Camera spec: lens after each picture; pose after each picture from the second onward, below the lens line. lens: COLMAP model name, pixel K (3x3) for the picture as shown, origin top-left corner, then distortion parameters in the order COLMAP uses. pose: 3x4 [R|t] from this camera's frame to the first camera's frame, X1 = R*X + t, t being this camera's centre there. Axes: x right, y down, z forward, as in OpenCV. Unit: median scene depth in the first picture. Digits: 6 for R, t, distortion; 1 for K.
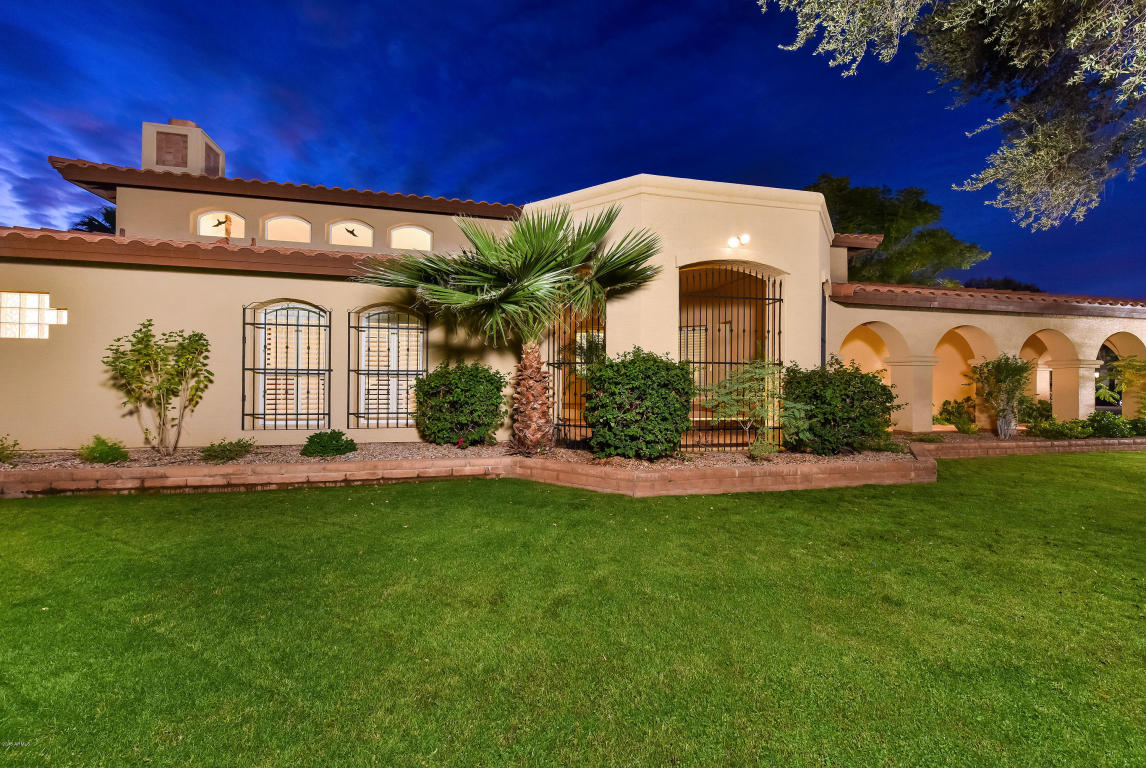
lens RADIAL K [[479.1, 0, 578.5], [0, 479.1, 389.9], [0, 0, 1]] dist [0.001252, -0.000316]
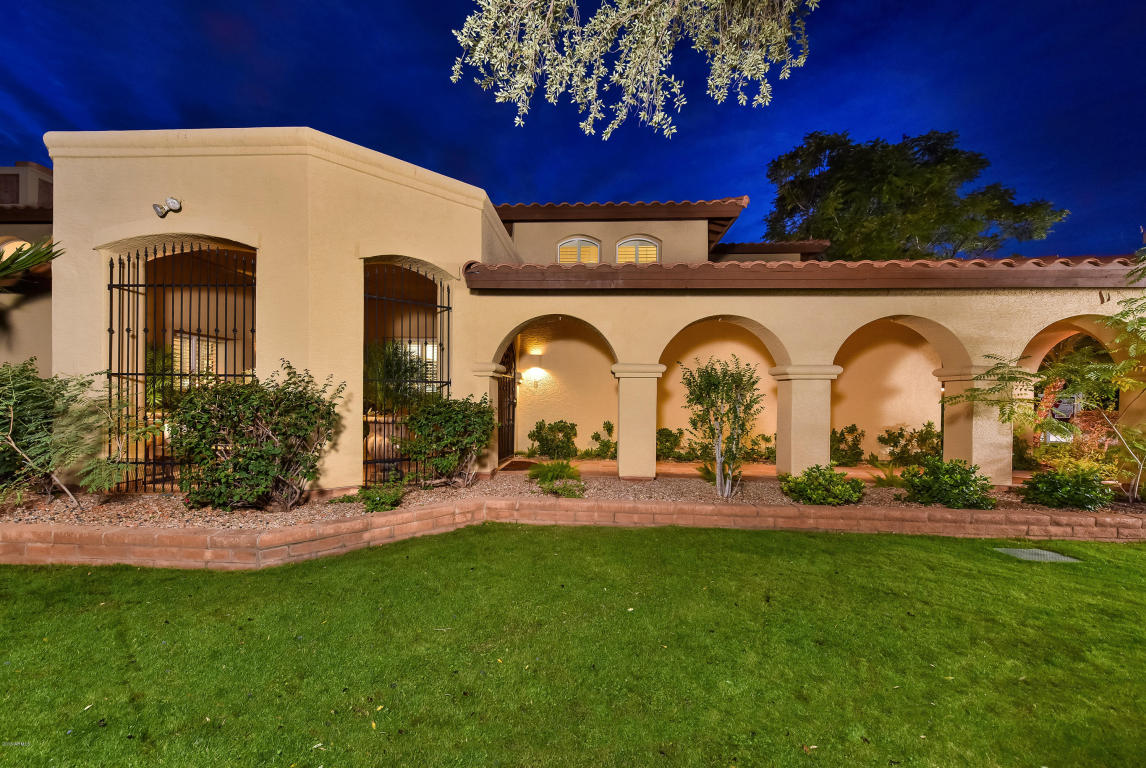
lens RADIAL K [[479.1, 0, 578.5], [0, 479.1, 389.9], [0, 0, 1]] dist [0.001252, -0.000316]
pose [[0.960058, 0.001168, -0.279800, 1.081125], [-0.009841, 0.999514, -0.029594, -0.015632], [0.279629, 0.031165, 0.959602, 0.441349]]
